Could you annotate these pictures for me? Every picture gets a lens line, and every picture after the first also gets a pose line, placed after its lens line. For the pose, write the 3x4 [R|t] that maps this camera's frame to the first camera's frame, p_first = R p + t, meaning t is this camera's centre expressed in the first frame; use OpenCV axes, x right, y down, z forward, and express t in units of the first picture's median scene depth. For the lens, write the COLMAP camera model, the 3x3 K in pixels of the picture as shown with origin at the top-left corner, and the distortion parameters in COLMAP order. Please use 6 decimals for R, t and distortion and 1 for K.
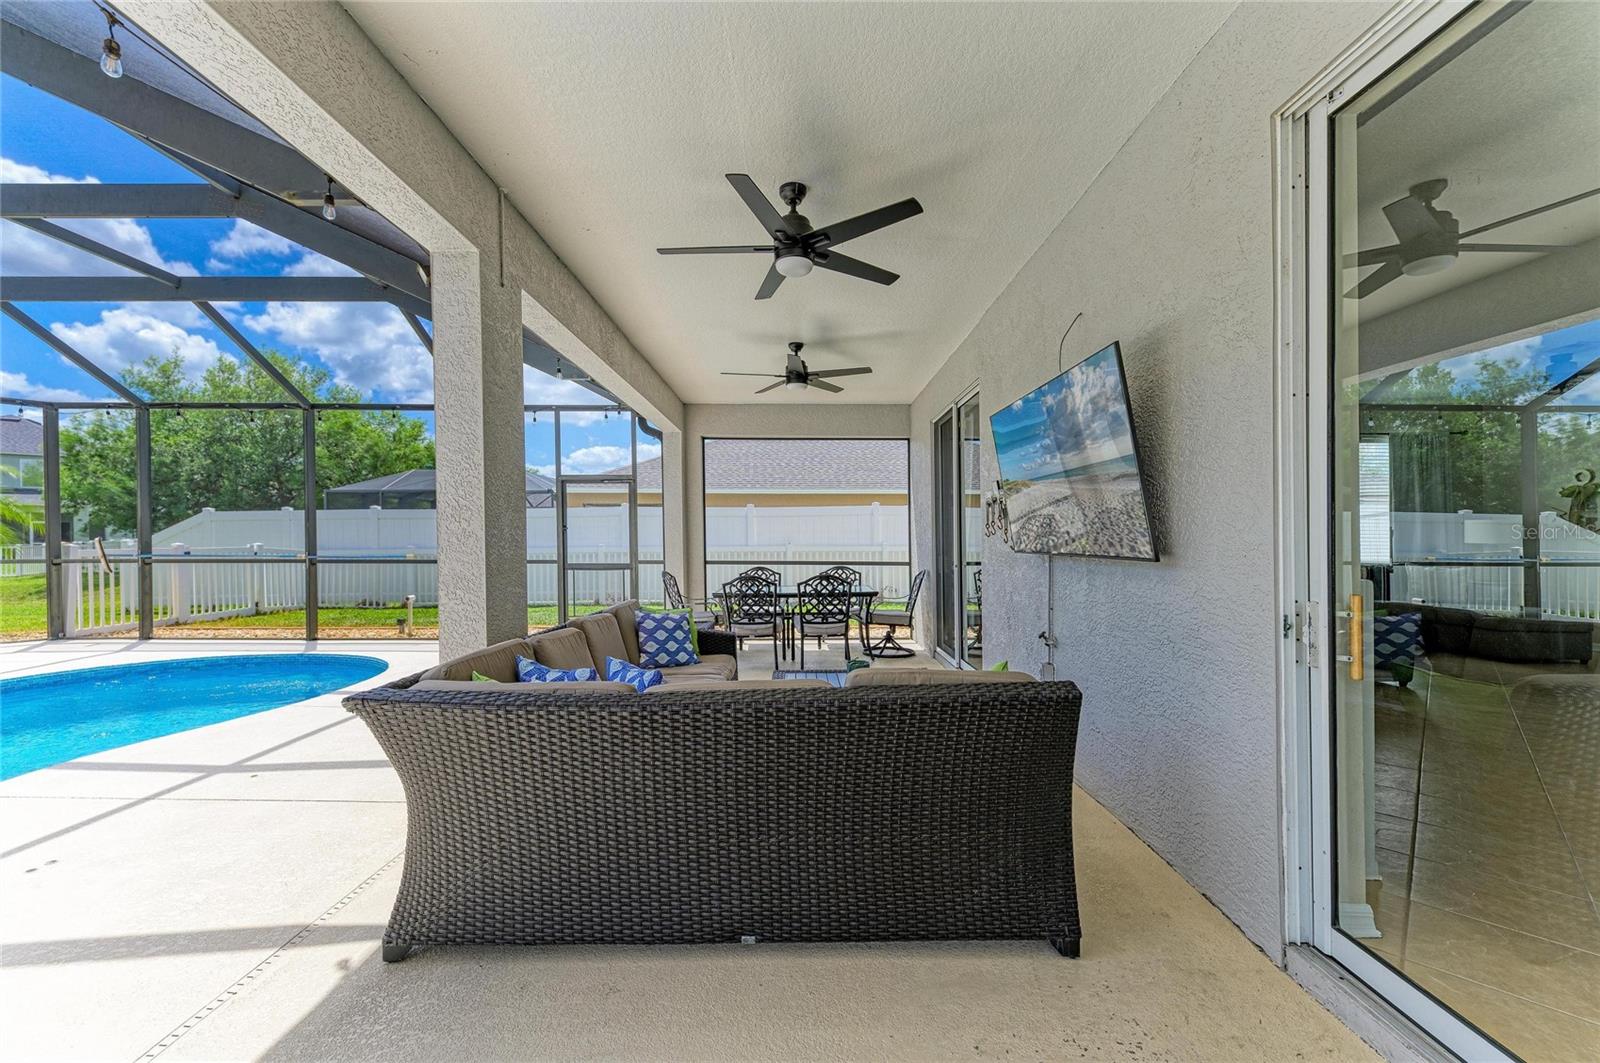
lens RADIAL K [[627.9, 0, 804.8], [0, 627.9, 537.9], [0, 0, 1]] dist [0.017654, -0.006543]
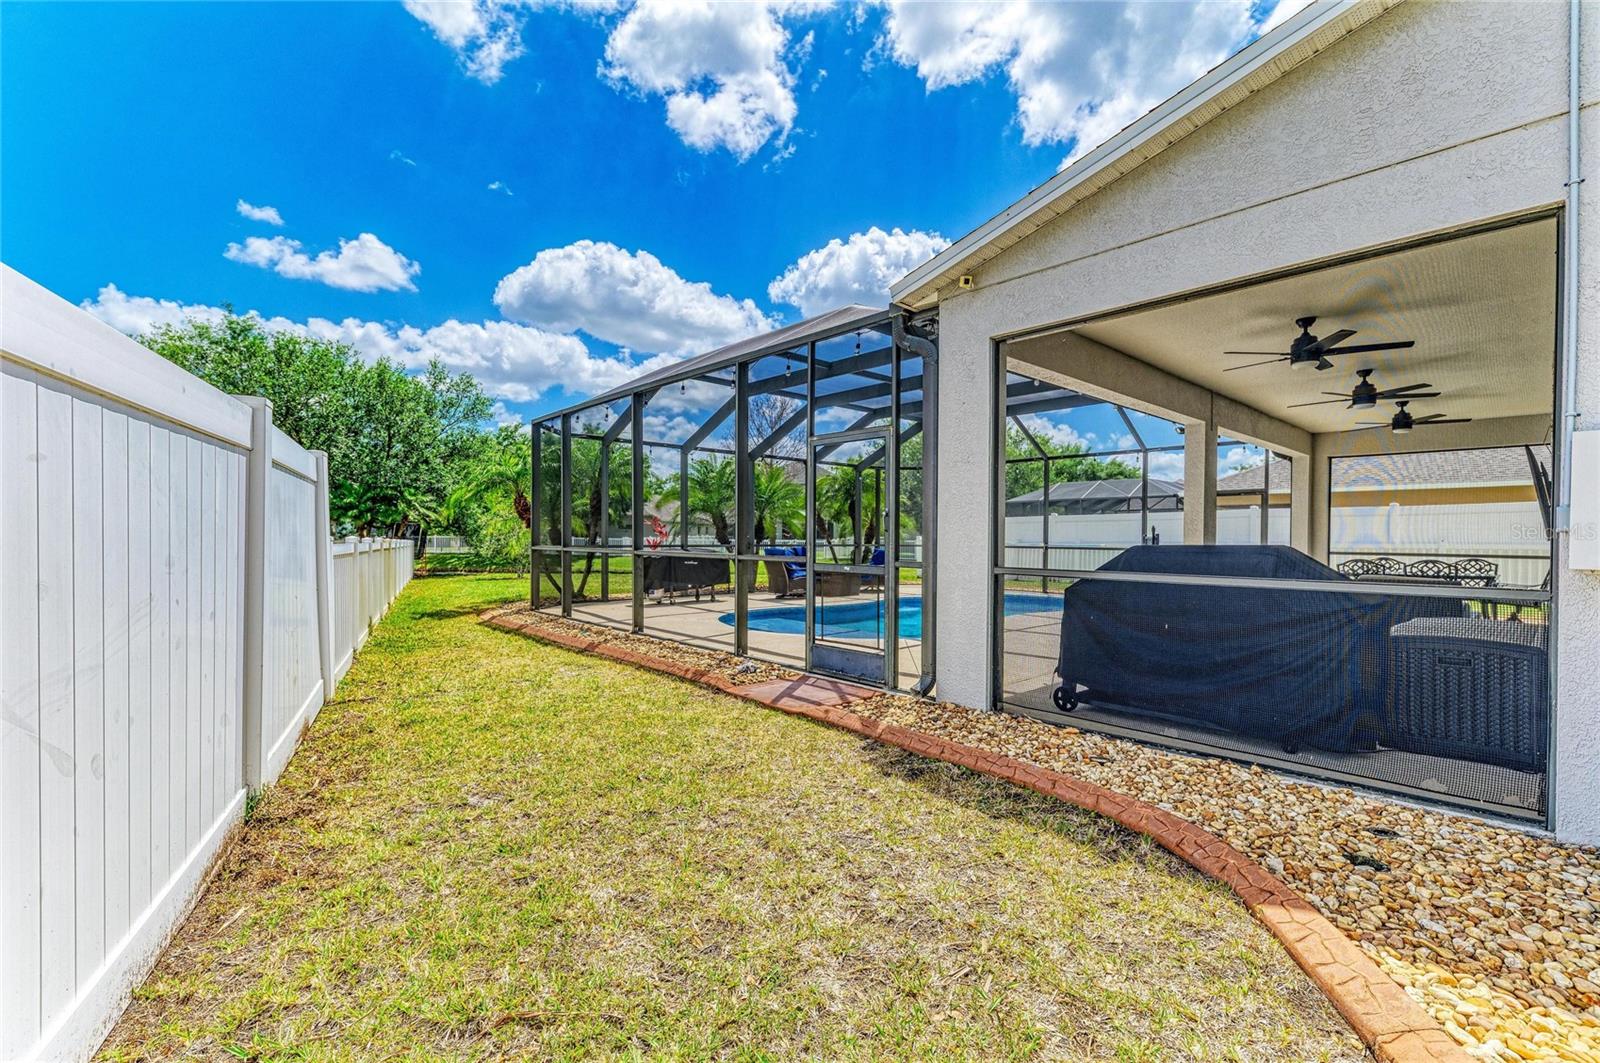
lens RADIAL K [[720.1, 0, 798.0], [0, 720.1, 540.6], [0, 0, 1]] dist [0.004733, 0.000717]
pose [[0.685021, 0.004829, -0.728508, 0.190720], [-0.005658, 0.999983, 0.001308, 0.019628], [0.728502, 0.003226, 0.685036, -0.883170]]
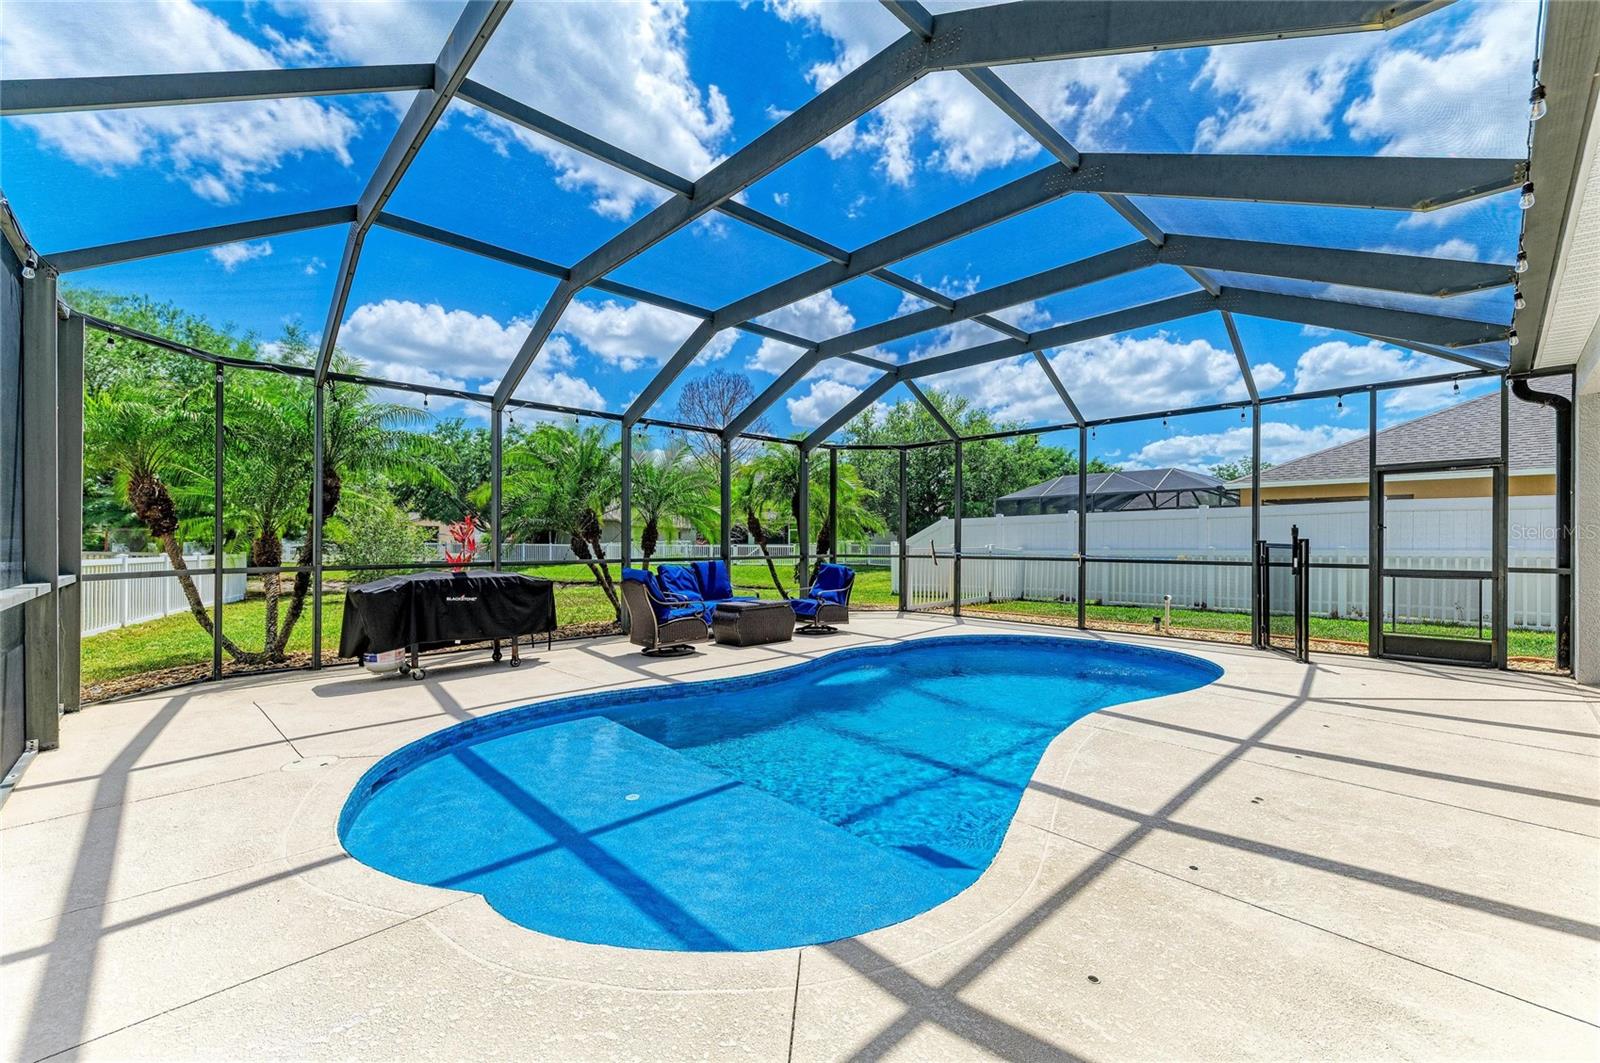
lens RADIAL K [[649.0, 0, 807.0], [0, 649.0, 539.1], [0, 0, 1]] dist [0.015844, -0.000043]
pose [[0.687835, -0.003708, -0.725858, -0.284442], [0.003142, 0.999993, -0.002131, 0.000024], [0.725860, -0.000815, 0.687842, -0.180137]]
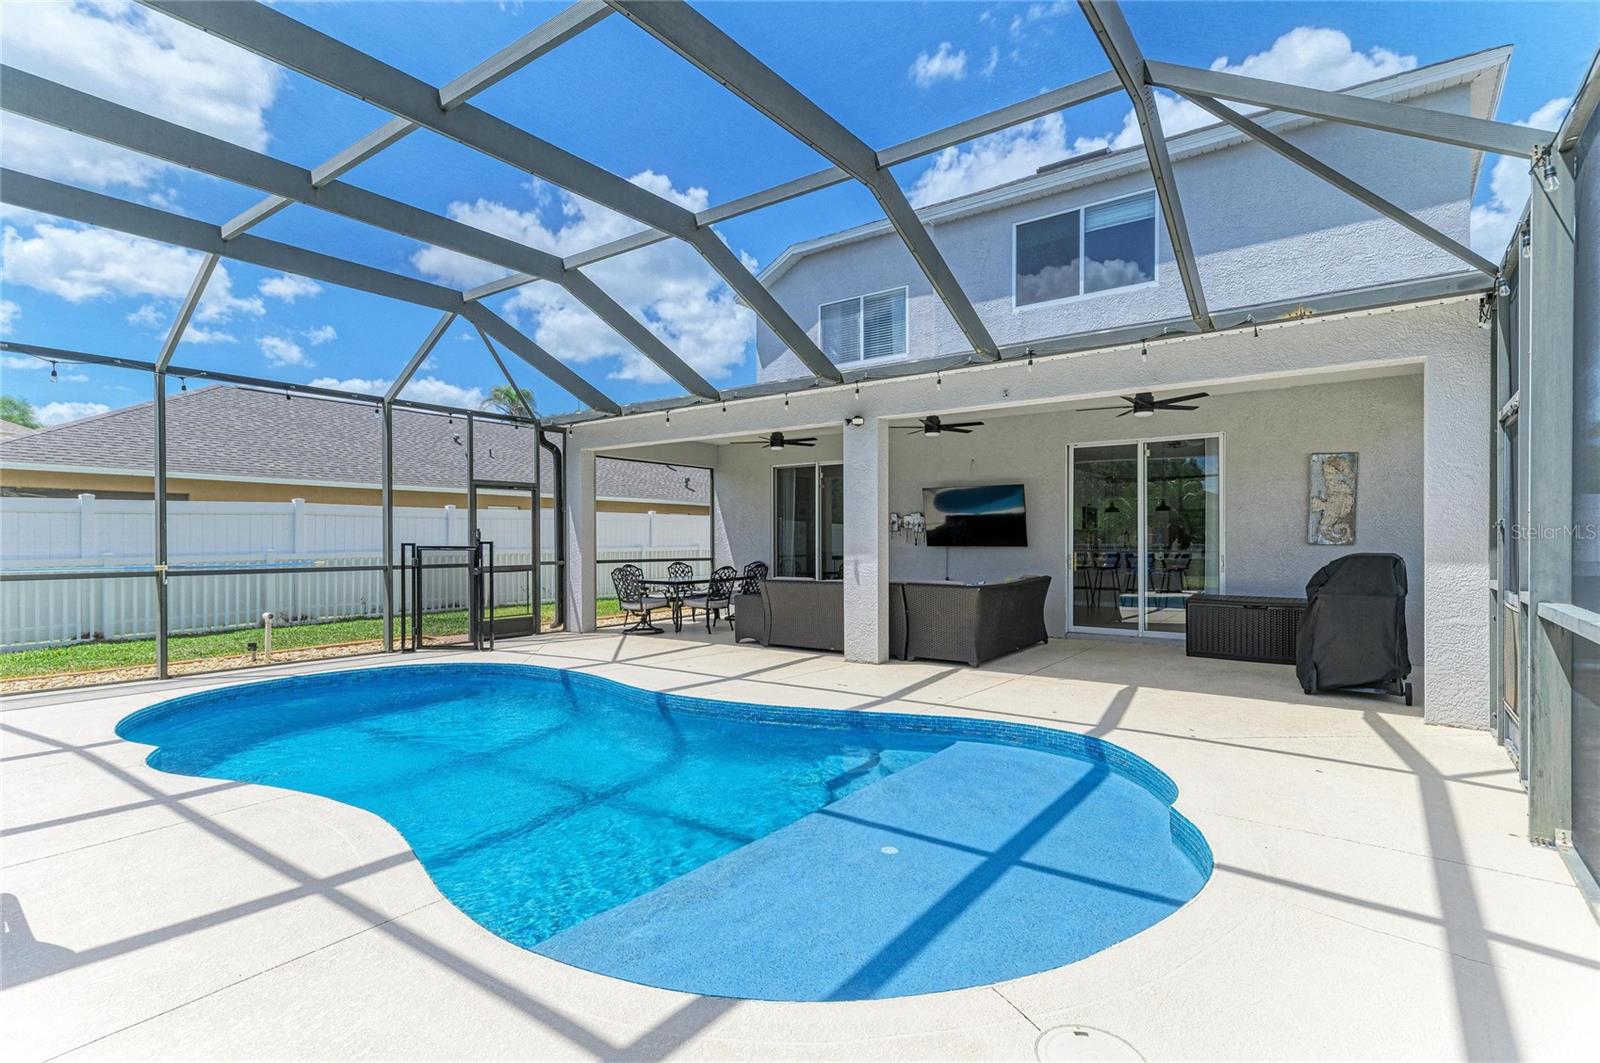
lens RADIAL K [[792.4, 0, 800.0], [0, 792.4, 537.4], [0, 0, 1]] dist [0.028878, 0.000268]
pose [[0.591937, -0.000590, 0.805984, -1.163153], [0.002882, 0.999995, -0.001384, -0.002834], [-0.805979, 0.003142, 0.591936, -0.188544]]
